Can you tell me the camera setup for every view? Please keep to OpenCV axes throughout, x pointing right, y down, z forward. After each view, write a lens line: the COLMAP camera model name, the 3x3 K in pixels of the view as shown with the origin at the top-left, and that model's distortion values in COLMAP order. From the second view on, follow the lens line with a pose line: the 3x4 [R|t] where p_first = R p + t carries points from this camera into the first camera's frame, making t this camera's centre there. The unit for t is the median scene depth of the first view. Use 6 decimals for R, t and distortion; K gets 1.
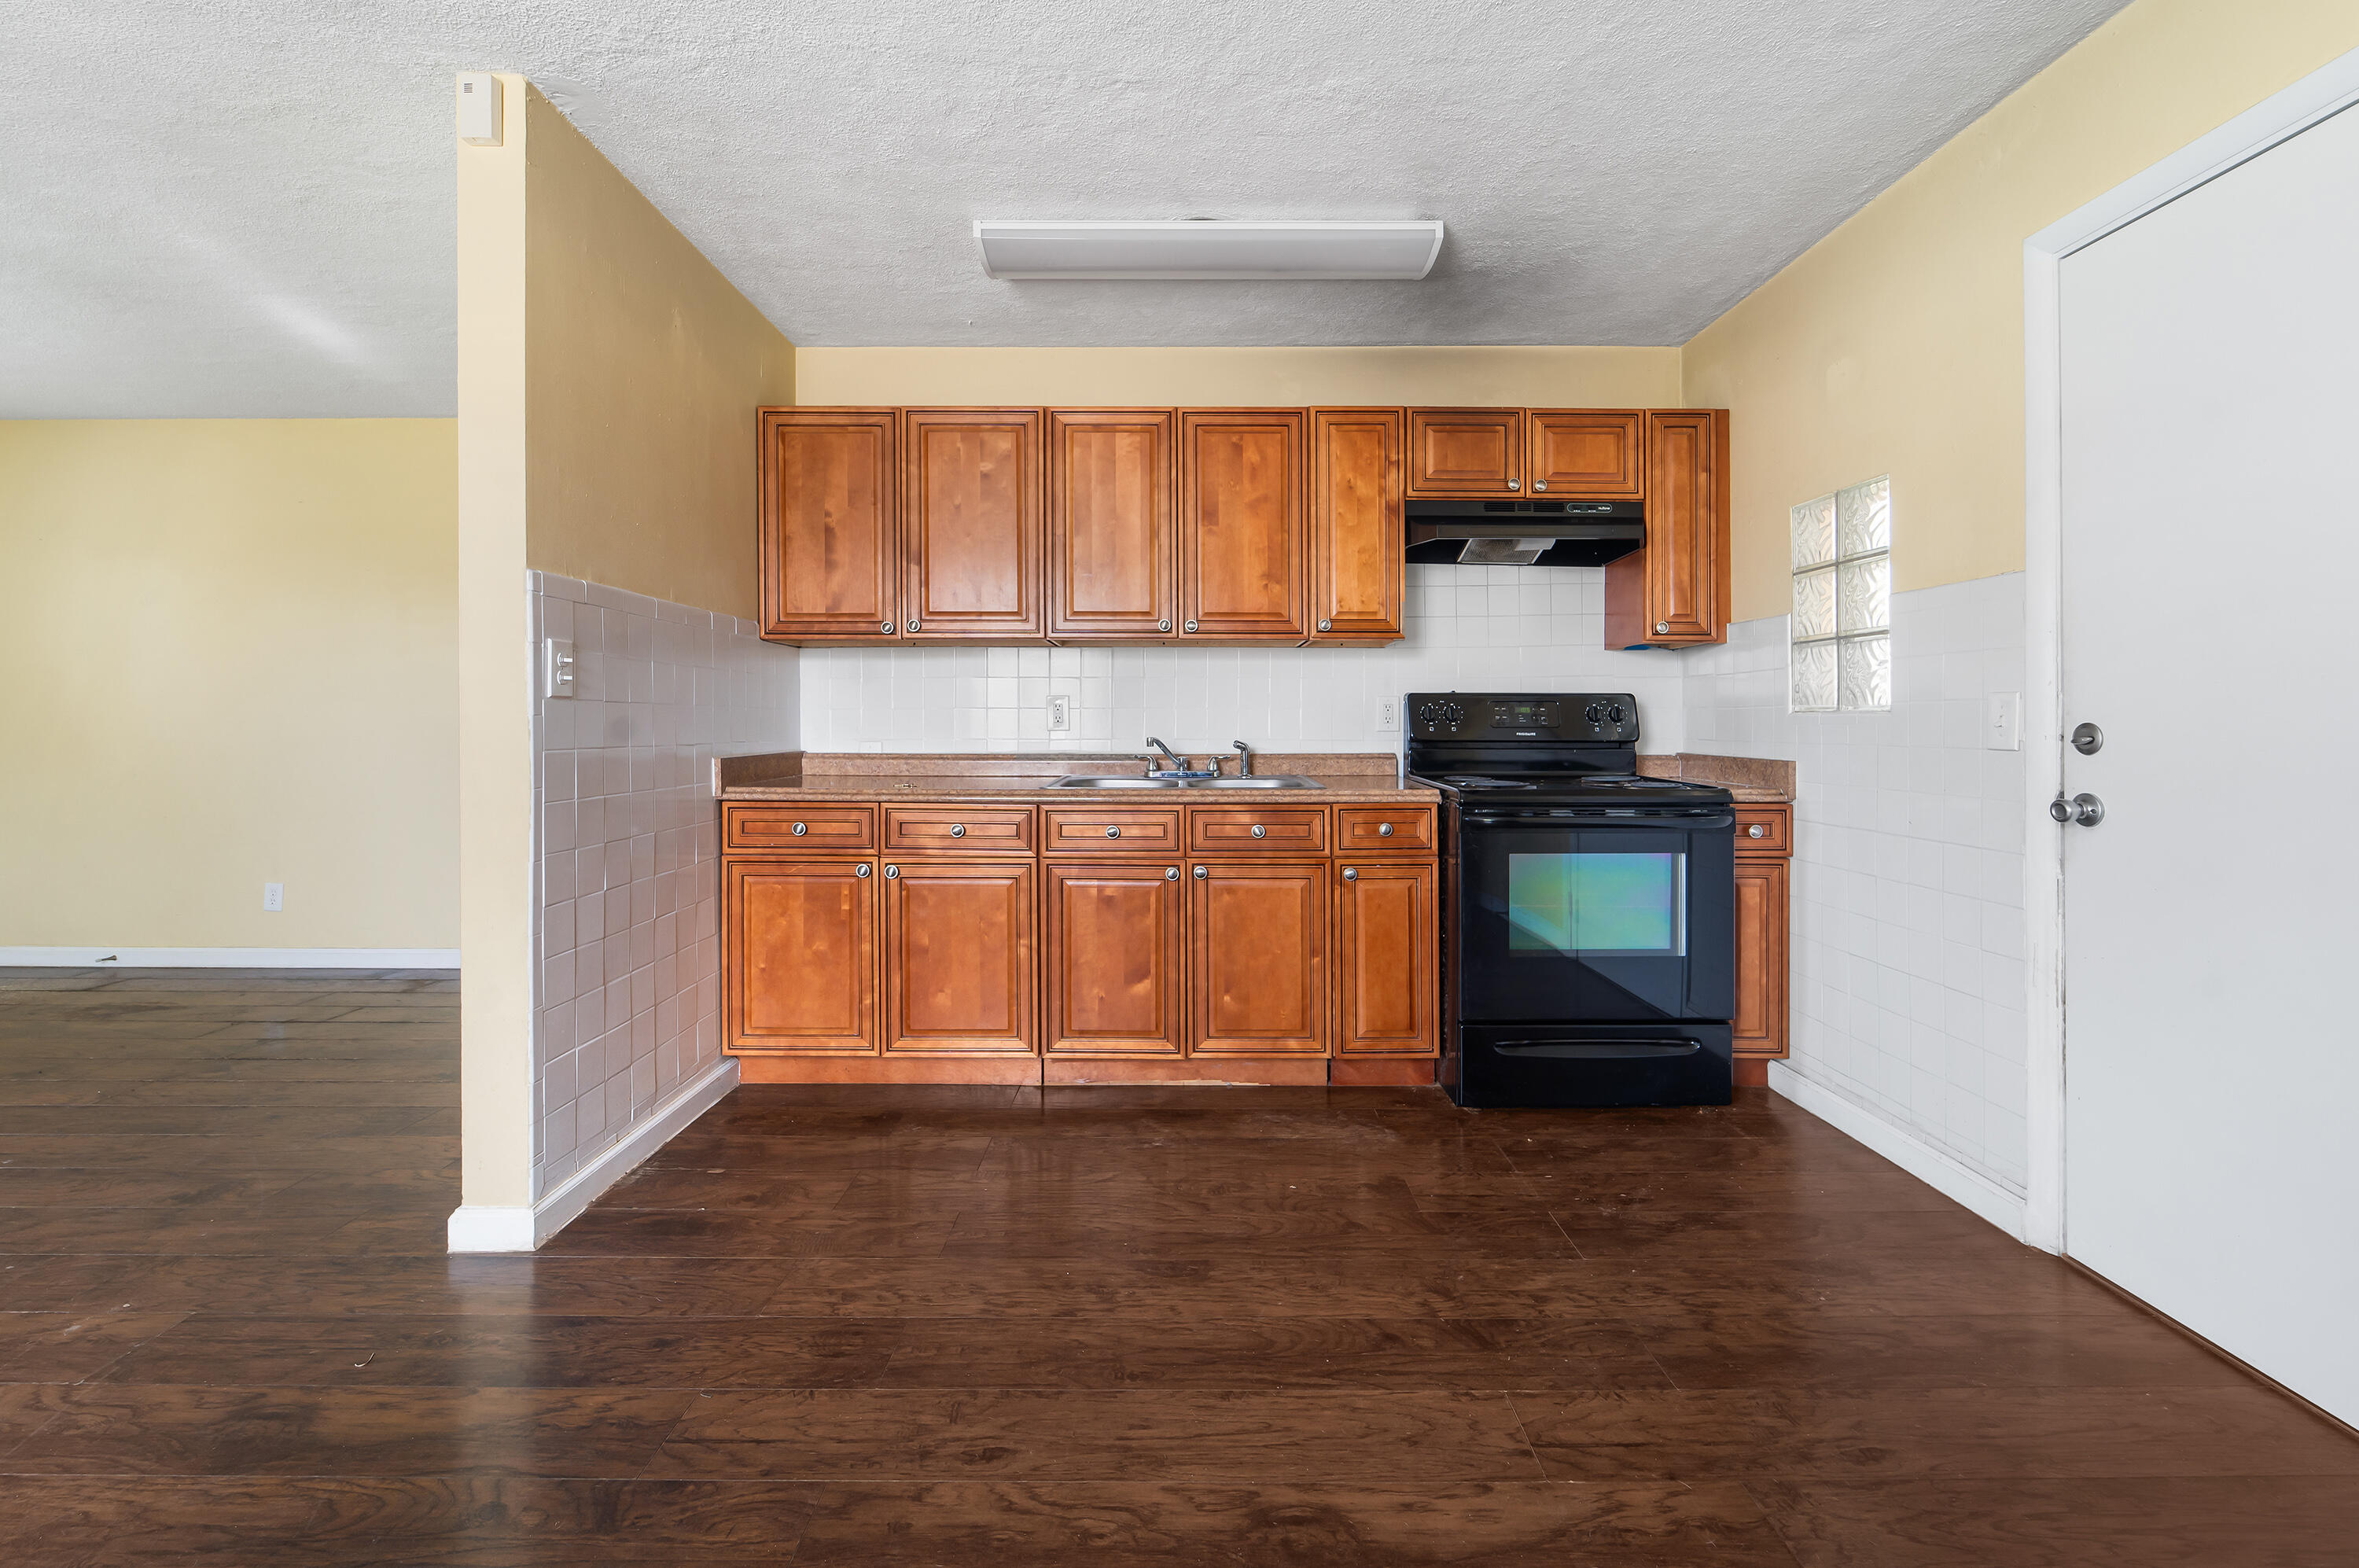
lens RADIAL K [[973.4, 0, 1168.5], [0, 973.4, 721.4], [0, 0, 1]] dist [-0.001810, -0.001165]
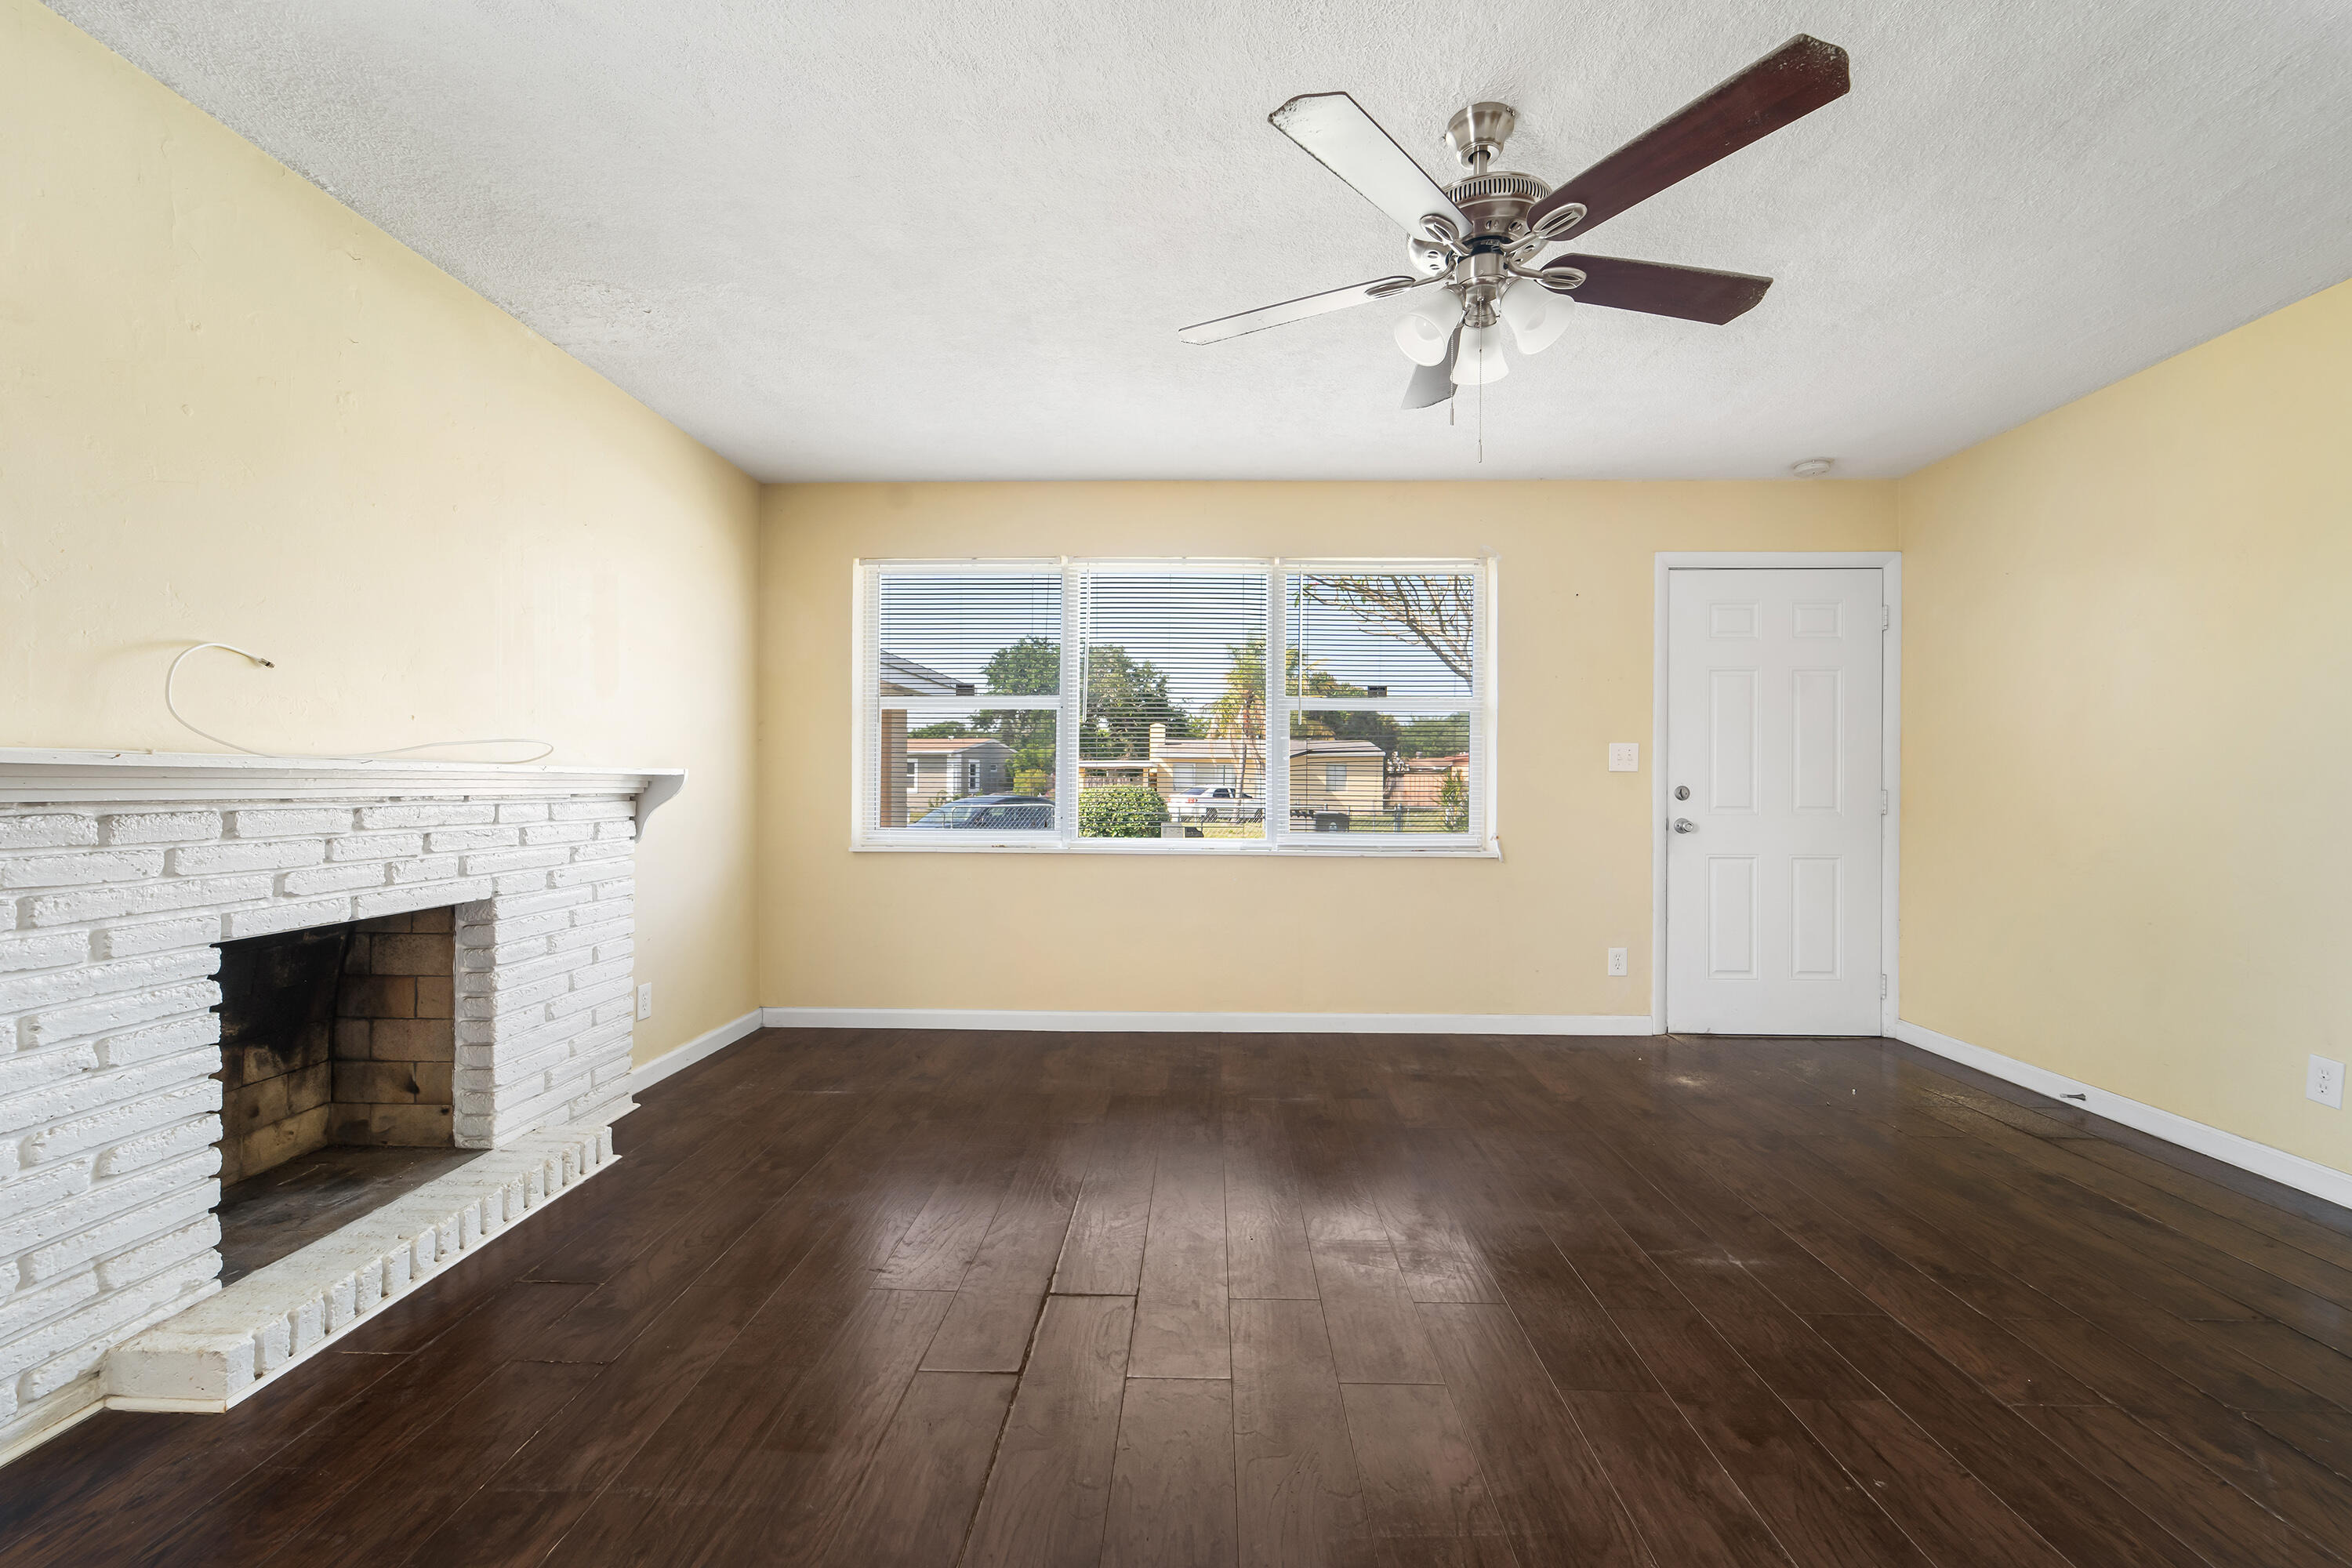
lens RADIAL K [[960.6, 0, 1191.6], [0, 960.6, 784.4], [0, 0, 1]] dist [-0.003496, -0.000387]
pose [[-0.023619, -0.000186, -0.999721, -0.472972], [-0.002218, 0.999998, -0.000134, -0.002005], [0.999719, 0.002214, -0.023620, 0.470394]]
